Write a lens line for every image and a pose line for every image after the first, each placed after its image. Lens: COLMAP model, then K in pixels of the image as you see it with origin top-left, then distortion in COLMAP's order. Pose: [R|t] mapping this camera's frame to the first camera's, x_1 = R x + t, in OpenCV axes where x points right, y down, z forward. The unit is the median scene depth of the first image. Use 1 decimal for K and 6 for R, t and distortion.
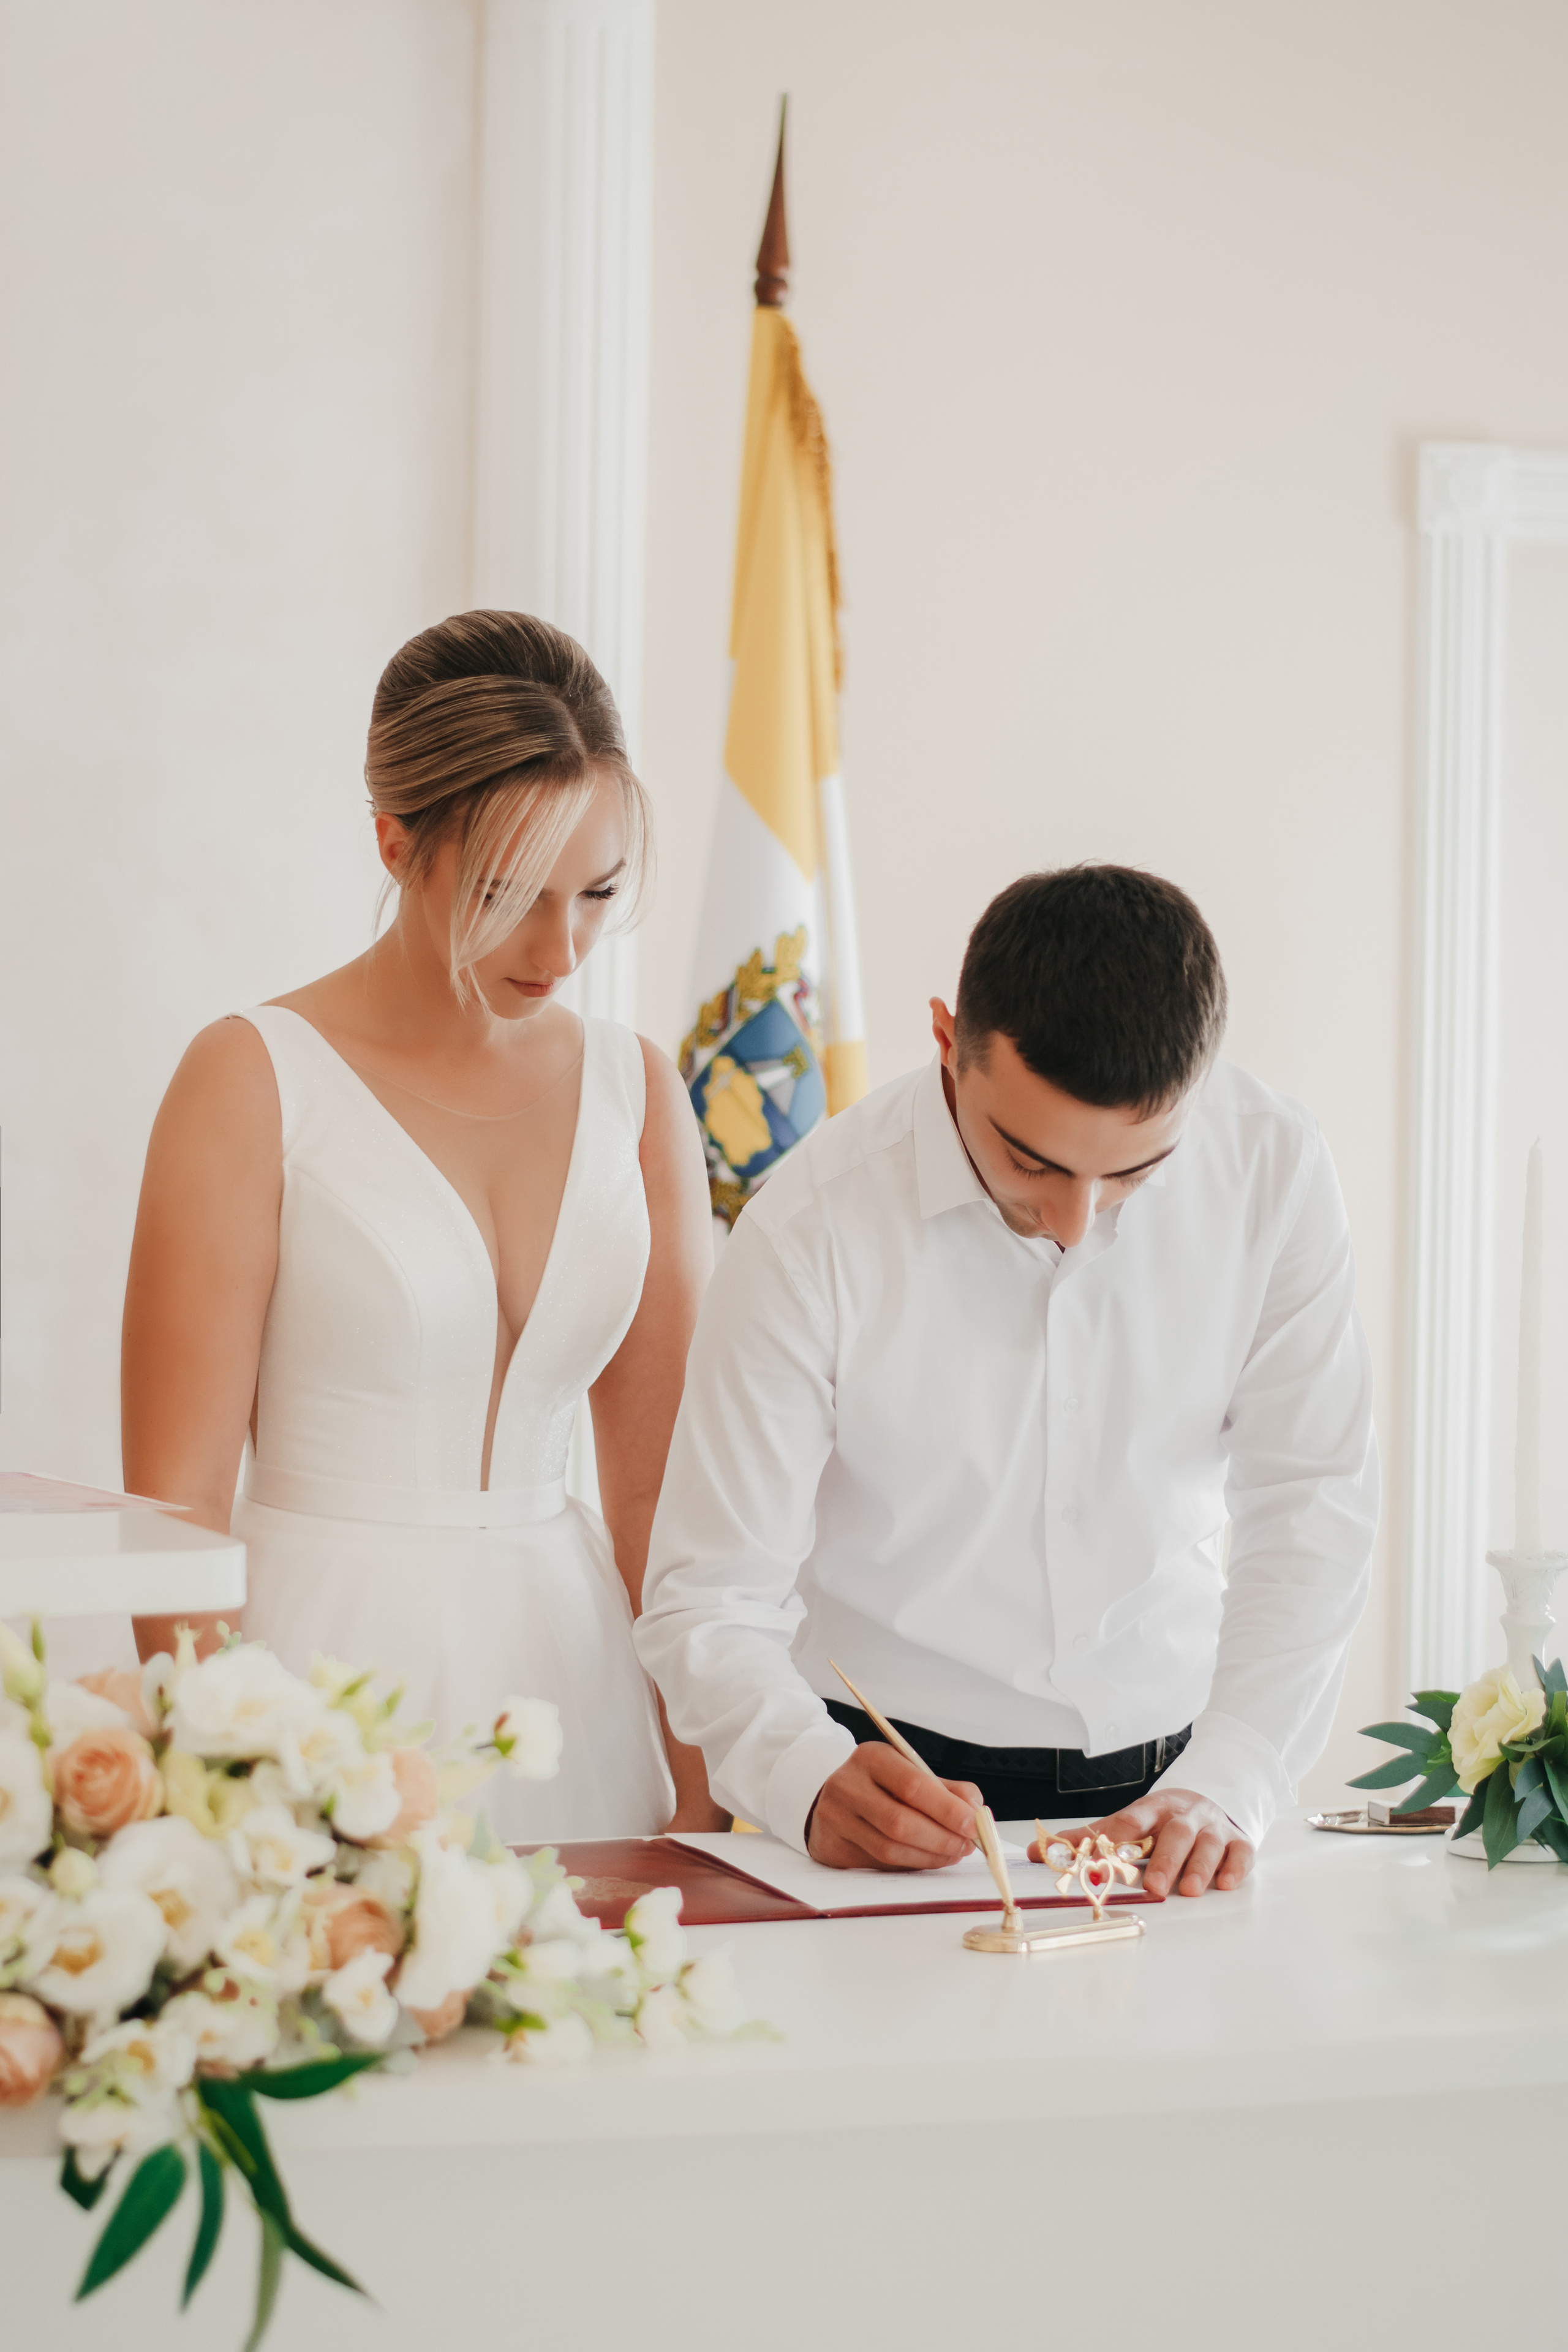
lens RADIAL K [[5326.6, 0, 784.0], [0, 5326.6, 1176.0], [0, 0, 1]] dist [-0.036242, -0.158197]
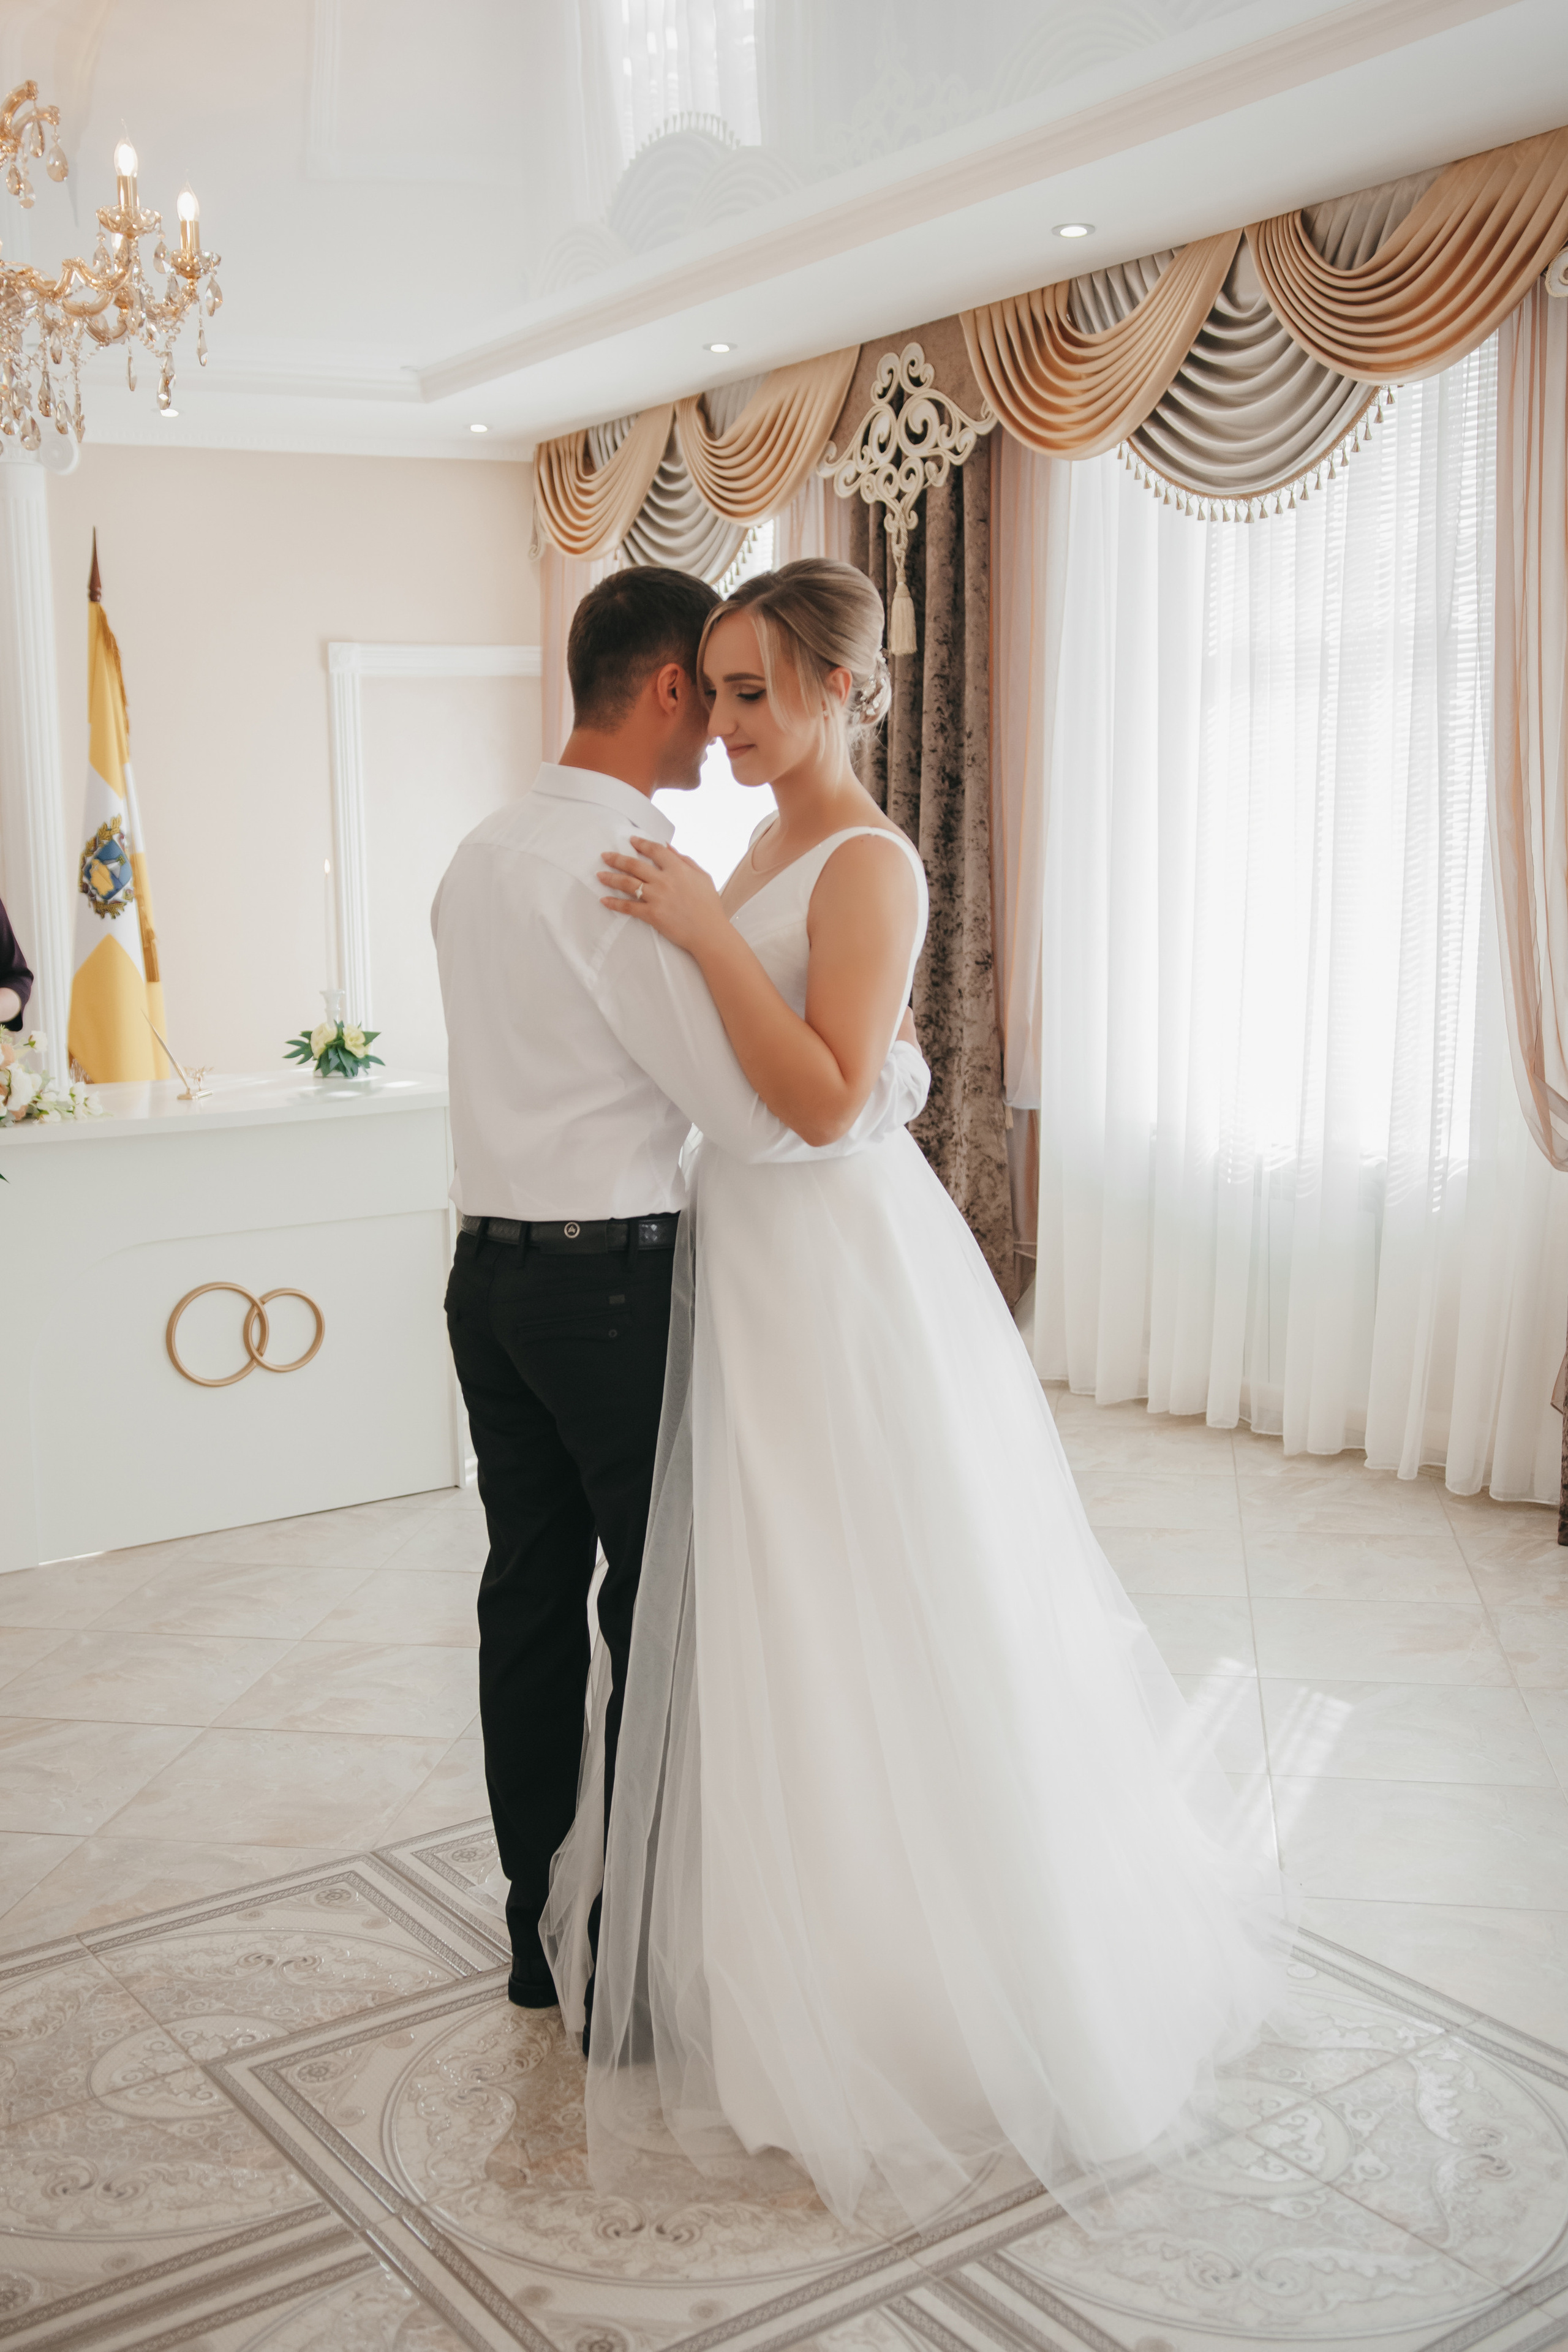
lens RADIAL K [[2364.1, 0, 784.0], [0, 2364.1, 1176.0], [0, 0, 1]] dist [-0.009358, -0.012098]
pose [[0.966466, -0.066082, 0.248144, 0.021177], [0.037822, 0.992414, 0.116978, 0.013427], [-0.253992, -0.103670, 0.961634, -0.391252]]
